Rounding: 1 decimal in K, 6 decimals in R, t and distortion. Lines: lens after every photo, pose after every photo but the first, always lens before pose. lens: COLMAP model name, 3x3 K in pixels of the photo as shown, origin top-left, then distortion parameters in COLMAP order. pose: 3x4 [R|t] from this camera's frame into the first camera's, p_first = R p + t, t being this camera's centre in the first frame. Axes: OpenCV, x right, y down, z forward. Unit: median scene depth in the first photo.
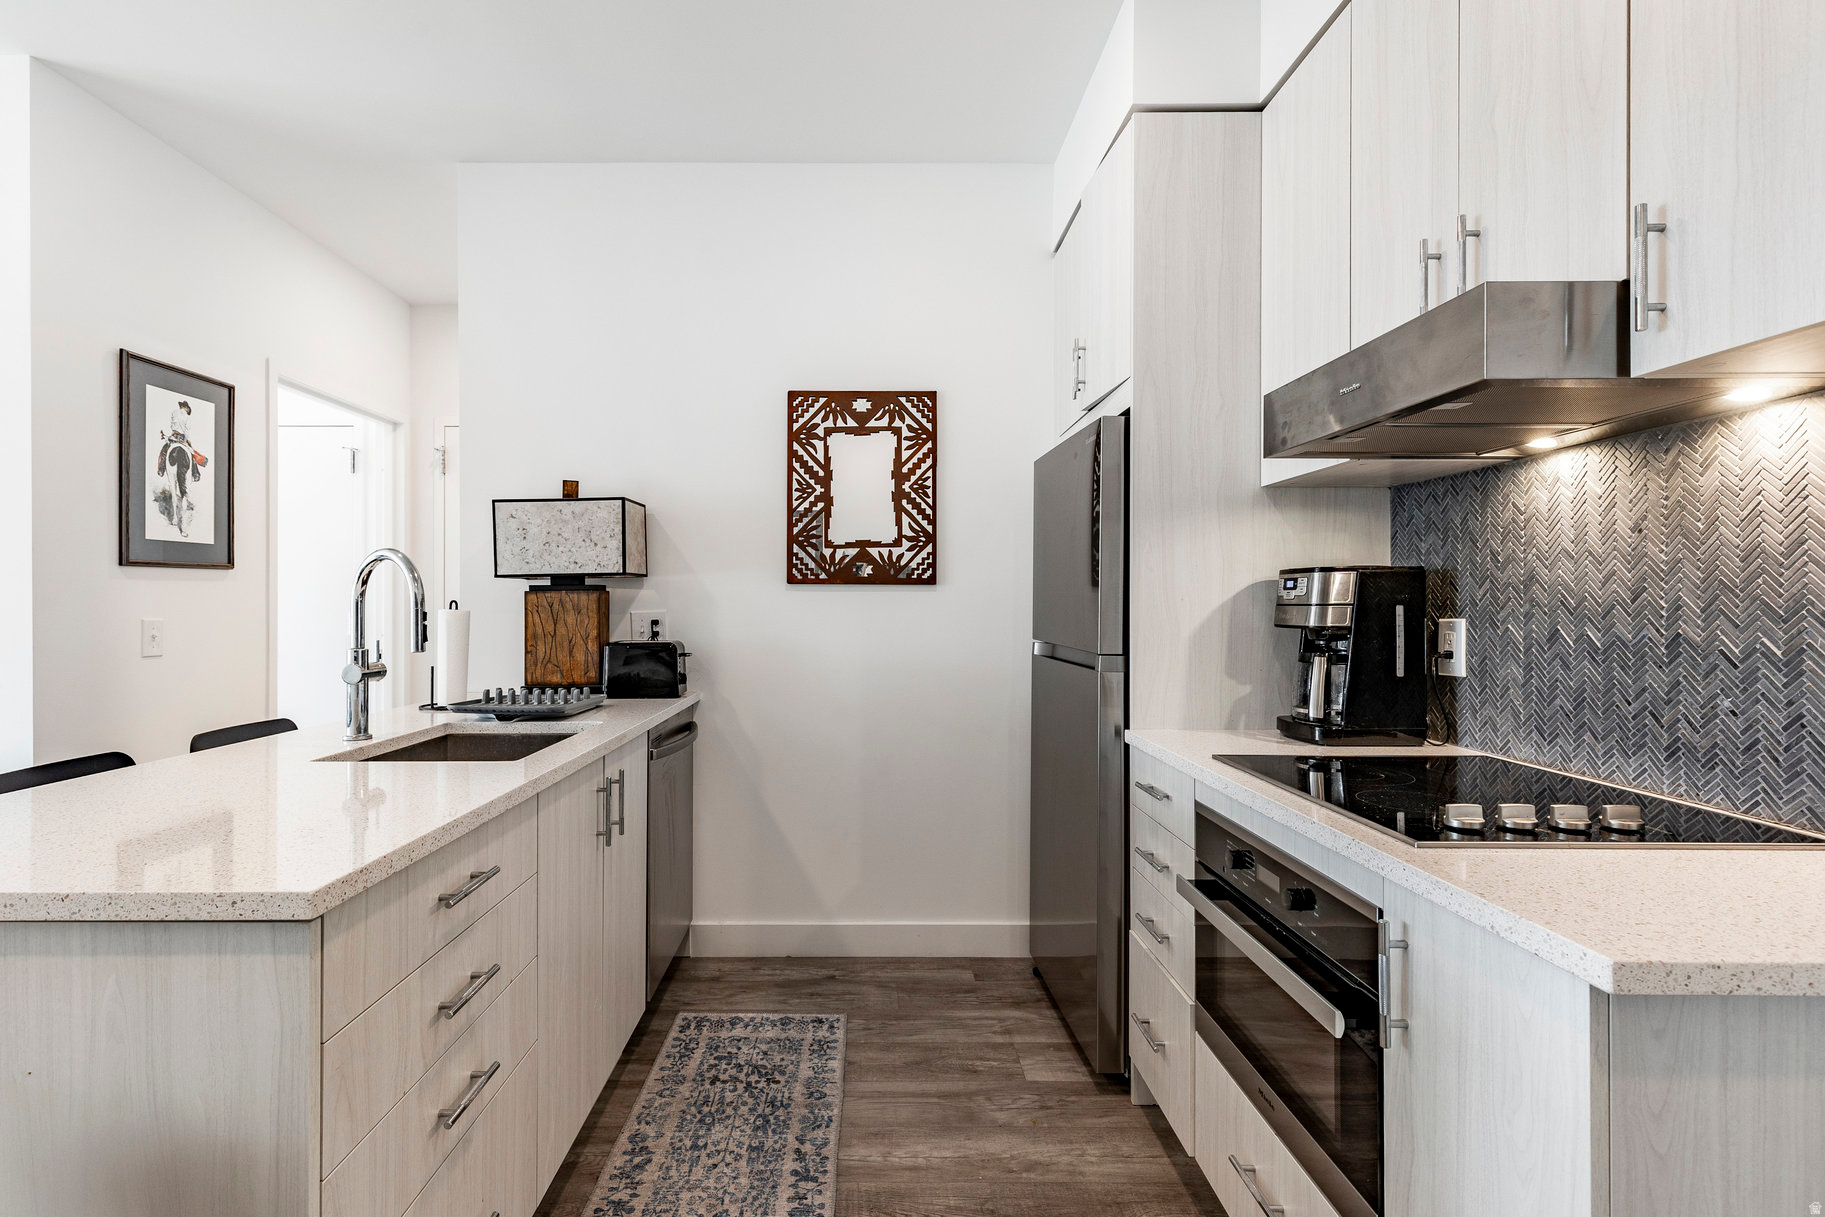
lens RADIAL K [[851.4, 0, 906.1], [0, 851.4, 604.2], [0, 0, 1]] dist [0.003373, 0.000108]
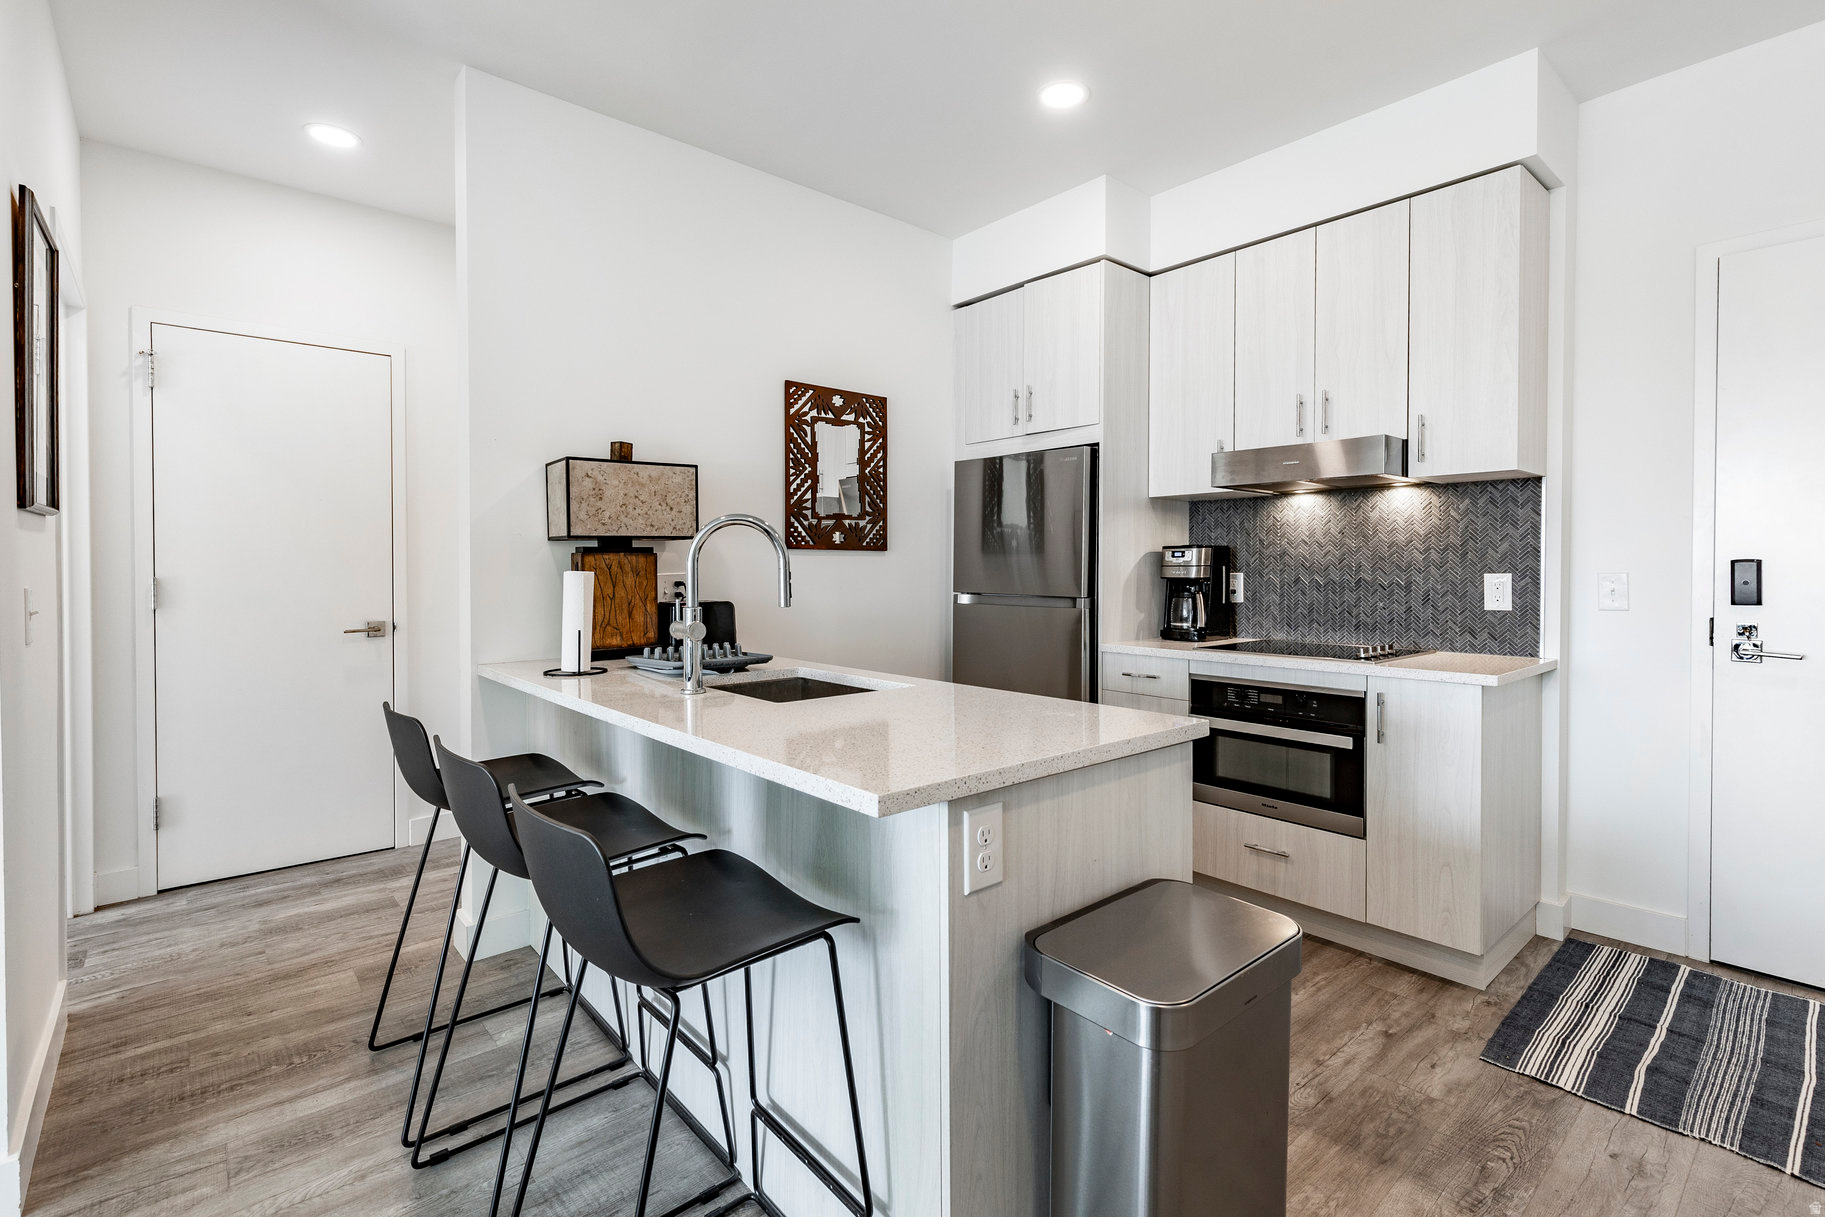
lens RADIAL K [[833.8, 0, 939.1], [0, 833.8, 584.9], [0, 0, 1]] dist [0.006459, -0.000046]
pose [[0.742517, -0.015167, 0.669656, -0.743315], [0.002481, 0.999799, 0.019894, 0.003115], [-0.669823, -0.013110, 0.742405, 0.024769]]
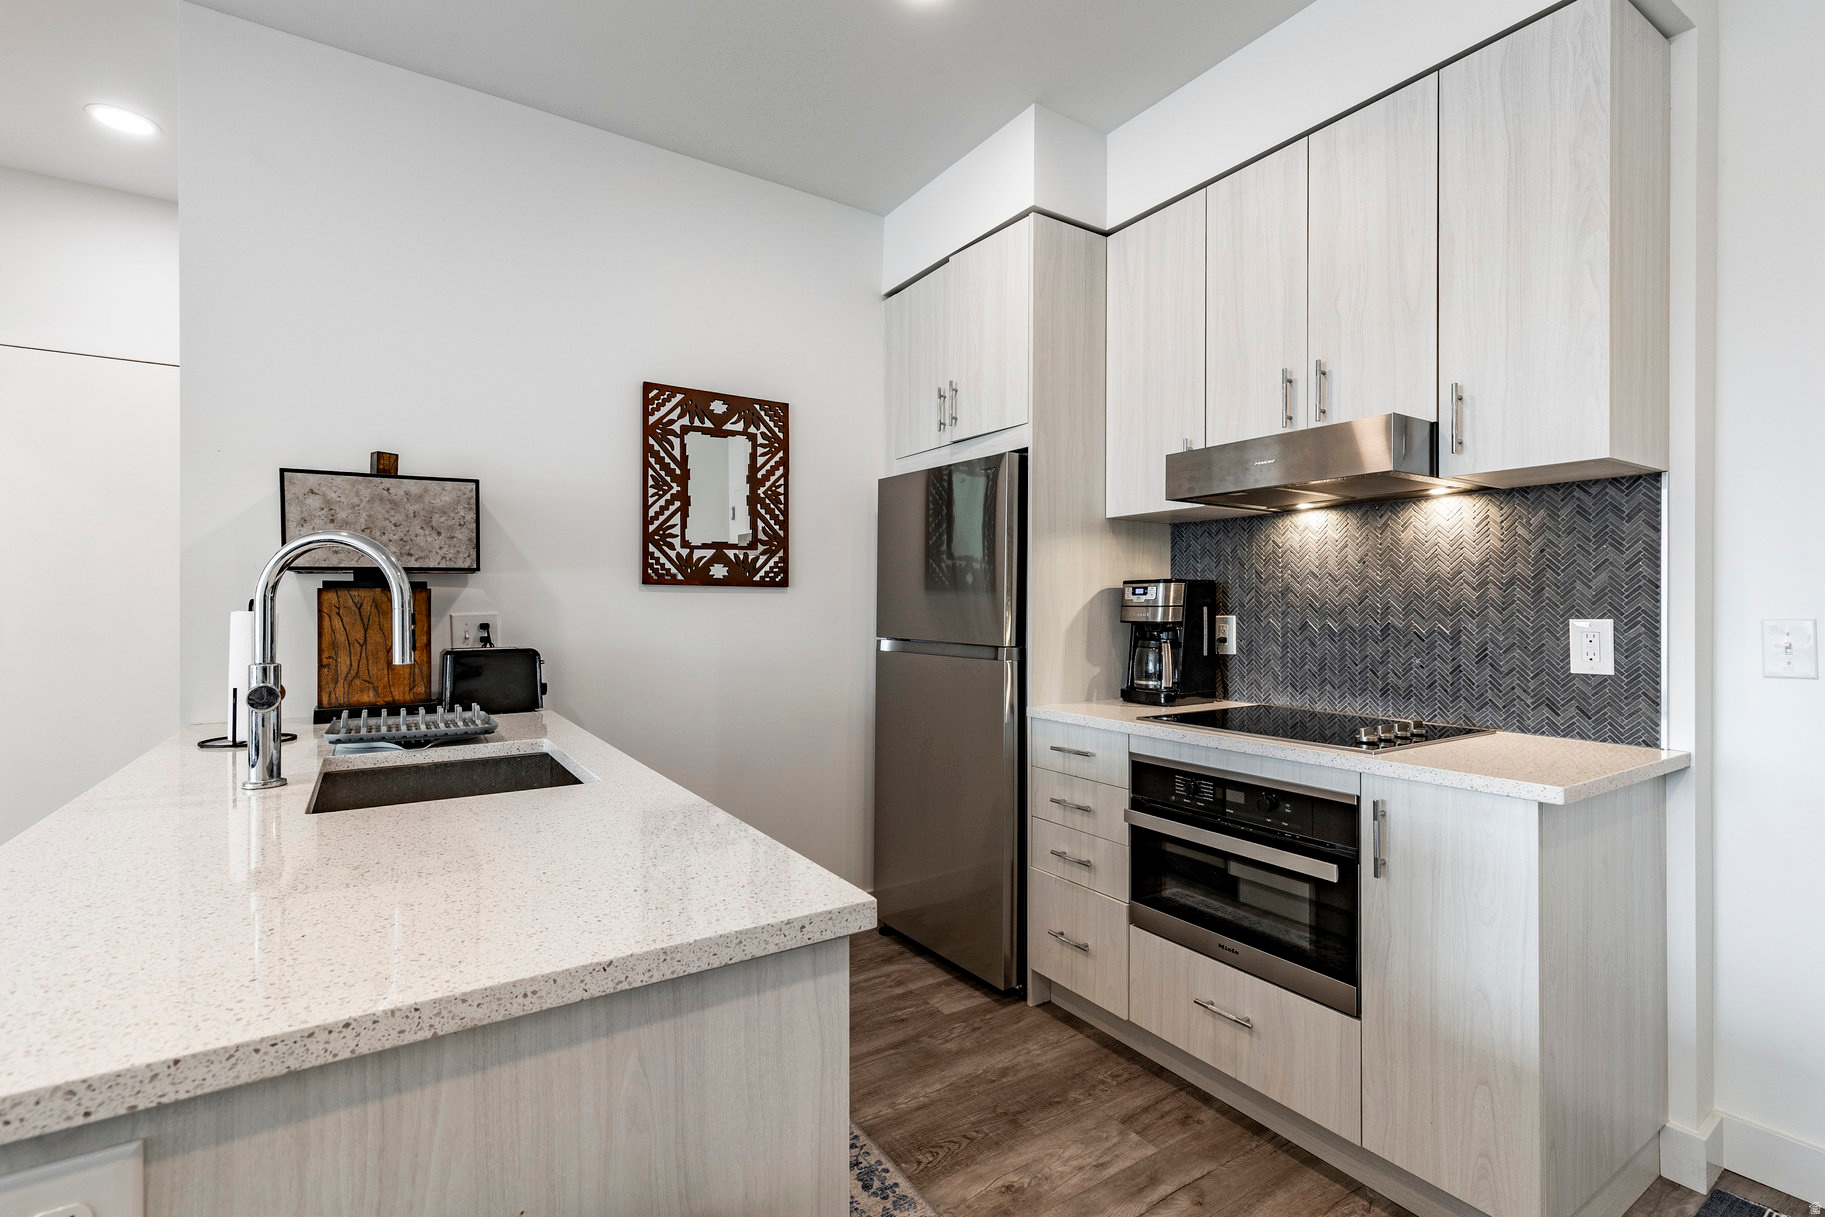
lens RADIAL K [[821.1, 0, 912.5], [0, 821.1, 608.5], [0, 0, 1]] dist [0.006902, -0.000429]
pose [[0.835931, -0.000133, 0.548834, -0.393492], [-0.000703, 0.999999, 0.001314, 0.001923], [-0.548834, -0.001484, 0.835930, 0.065895]]
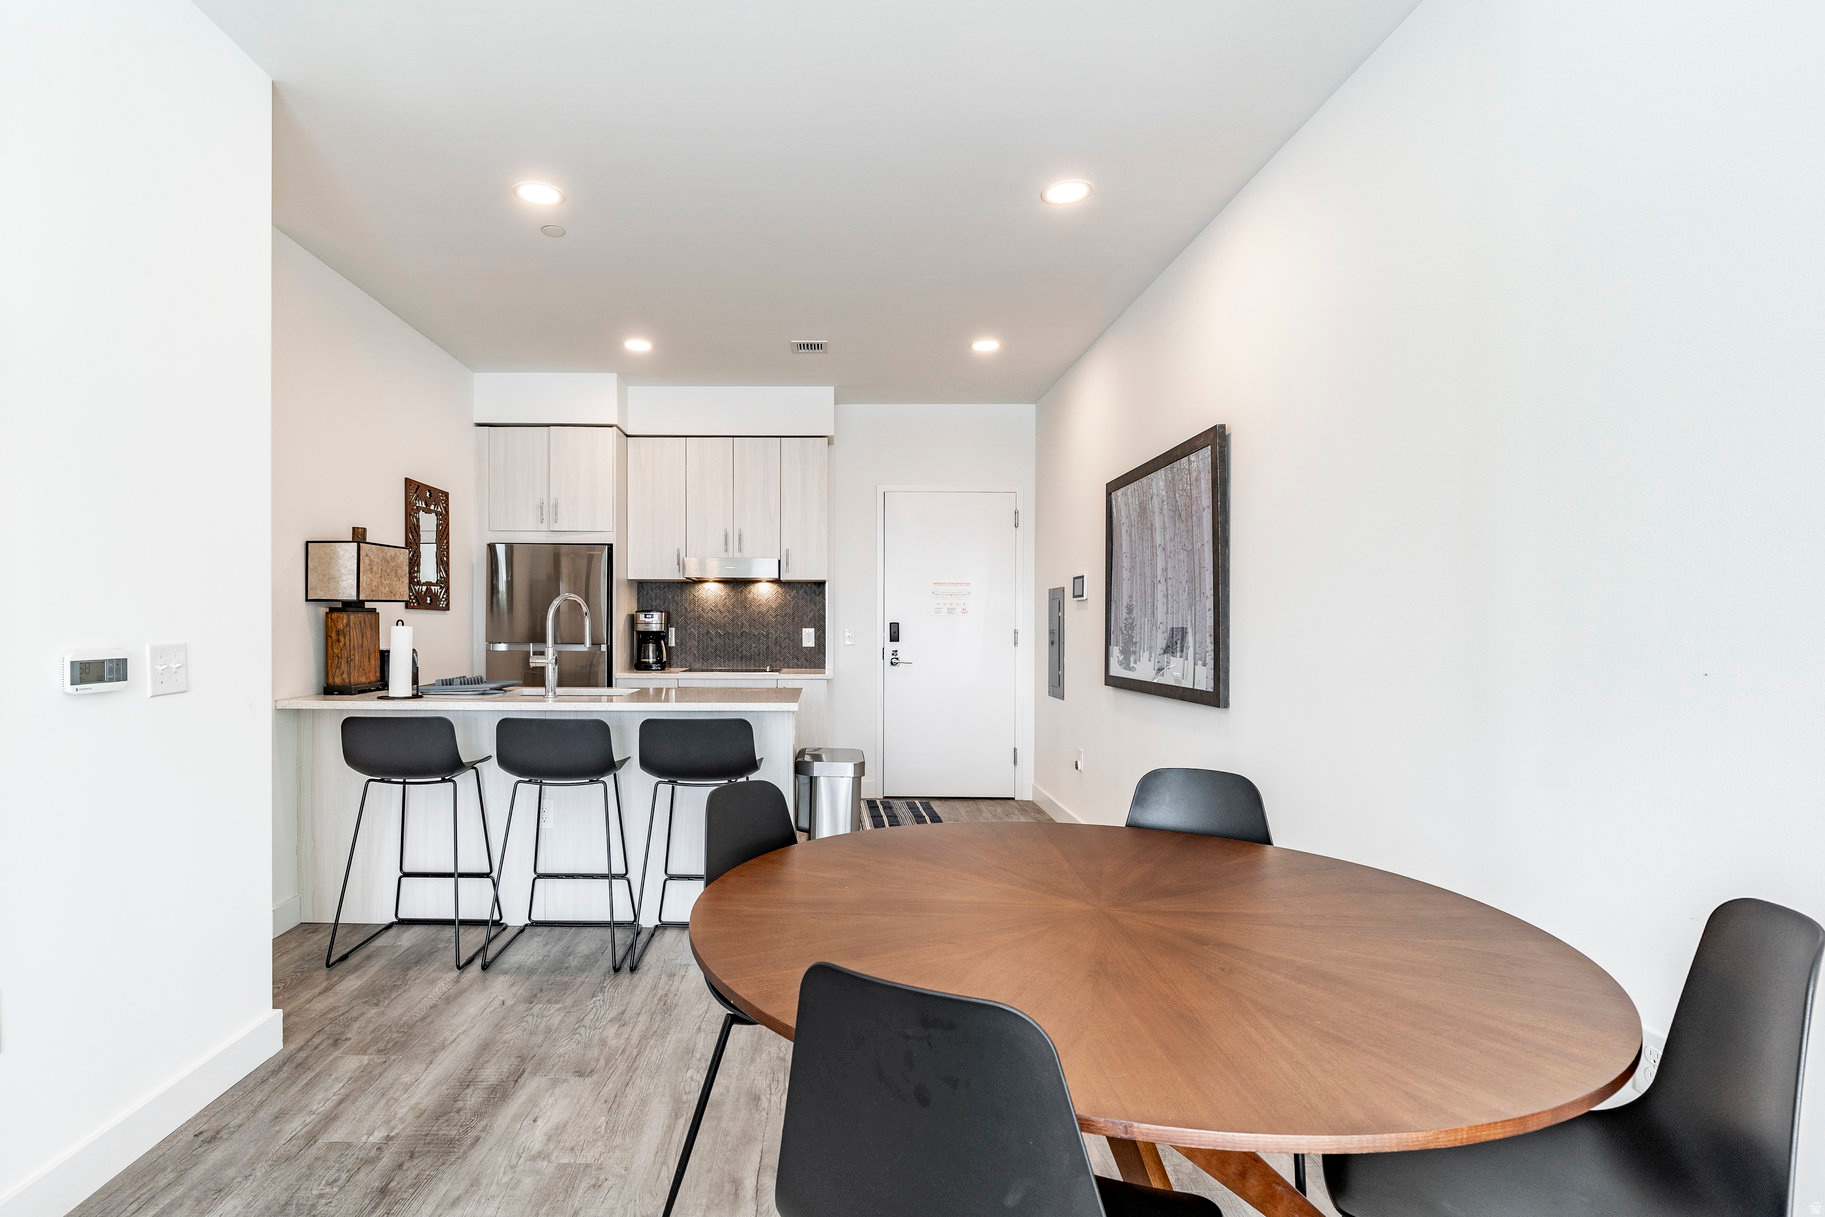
lens RADIAL K [[836.0, 0, 822.4], [0, 836.0, 636.0], [0, 0, 1]] dist [0.001035, -0.000041]
pose [[0.011349, -0.014991, 0.999823, -1.585680], [-0.004006, 0.999879, 0.015037, -0.001005], [-0.999928, -0.004176, 0.011288, 0.263866]]
